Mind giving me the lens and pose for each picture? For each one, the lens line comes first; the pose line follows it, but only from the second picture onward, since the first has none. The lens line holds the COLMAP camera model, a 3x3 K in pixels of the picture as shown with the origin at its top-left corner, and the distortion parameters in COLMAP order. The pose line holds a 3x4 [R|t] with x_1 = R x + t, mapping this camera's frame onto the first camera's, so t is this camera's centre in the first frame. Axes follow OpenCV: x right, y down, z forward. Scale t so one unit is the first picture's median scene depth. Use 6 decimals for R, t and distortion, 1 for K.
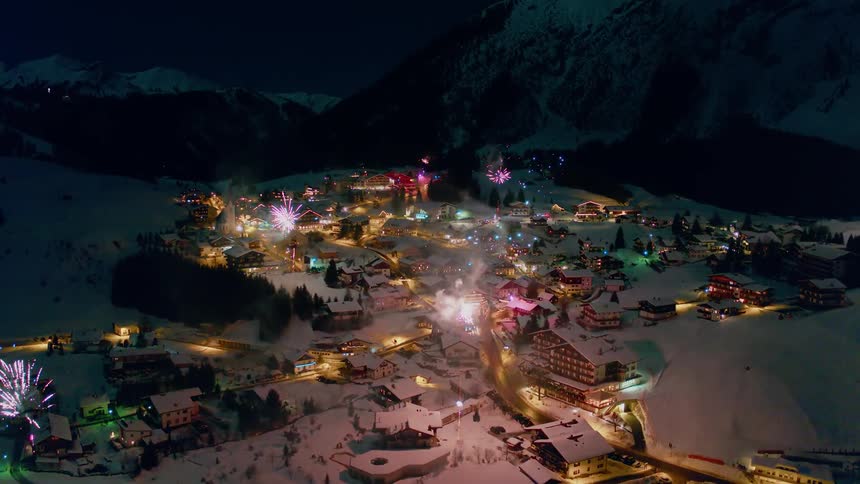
lens RADIAL K [[742.6, 0, 431.2], [0, 742.6, 241.7], [0, 0, 1]] dist [-0.221257, 0.103073]
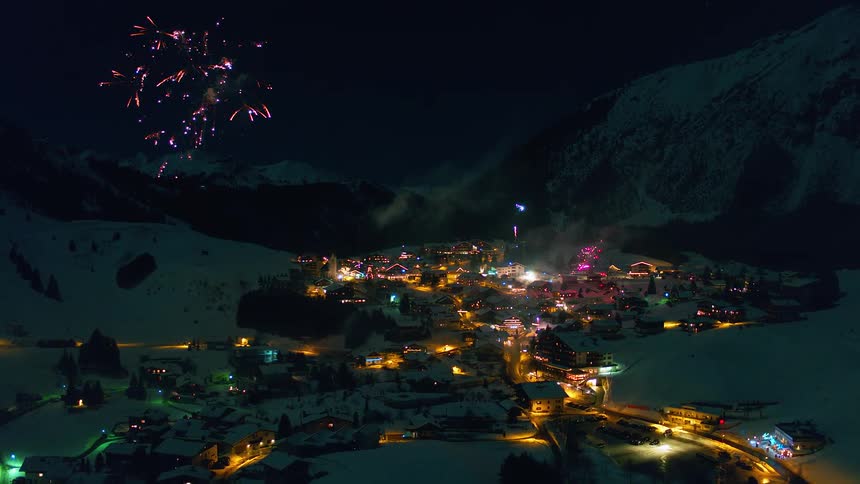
lens RADIAL K [[742.6, 0, 429.5], [0, 742.6, 240.4], [0, 0, 1]] dist [-0.221257, 0.103073]
pose [[0.985658, -0.002743, -0.168731, 0.100303], [-0.018869, 0.991806, -0.126350, 0.075810], [0.167695, 0.127722, 0.977530, -0.213359]]
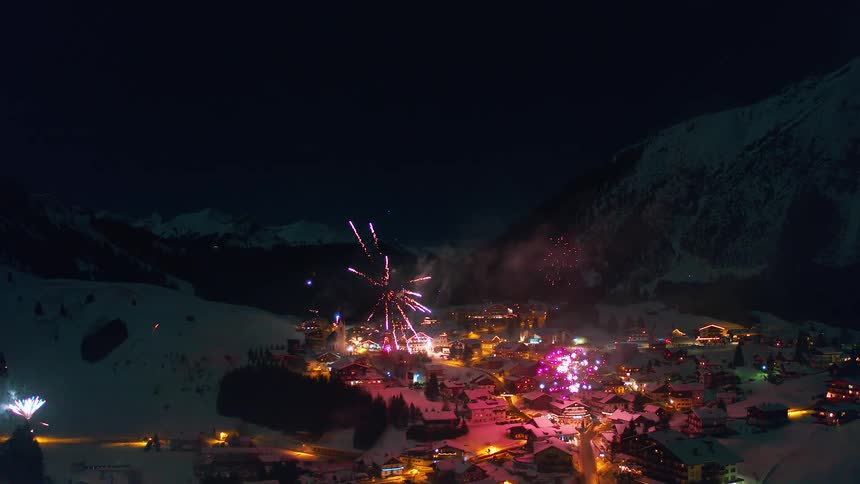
lens RADIAL K [[742.6, 0, 430.2], [0, 742.6, 240.5], [0, 0, 1]] dist [-0.221257, 0.103073]
pose [[0.981509, -0.026472, -0.189576, 0.043780], [-0.013489, 0.978364, -0.206450, 0.043705], [0.190940, 0.205190, 0.959916, 0.010436]]
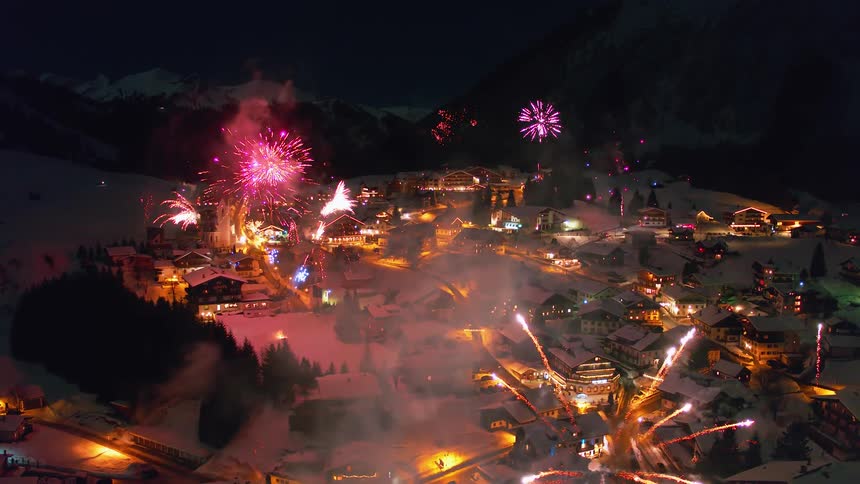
lens RADIAL K [[742.6, 0, 430.1], [0, 742.6, 241.8], [0, 0, 1]] dist [-0.221257, 0.103073]
pose [[0.990106, 0.009352, -0.140013, 0.008375], [-0.012456, 0.999695, -0.021310, -0.004028], [0.139771, 0.022843, 0.989920, 0.344428]]
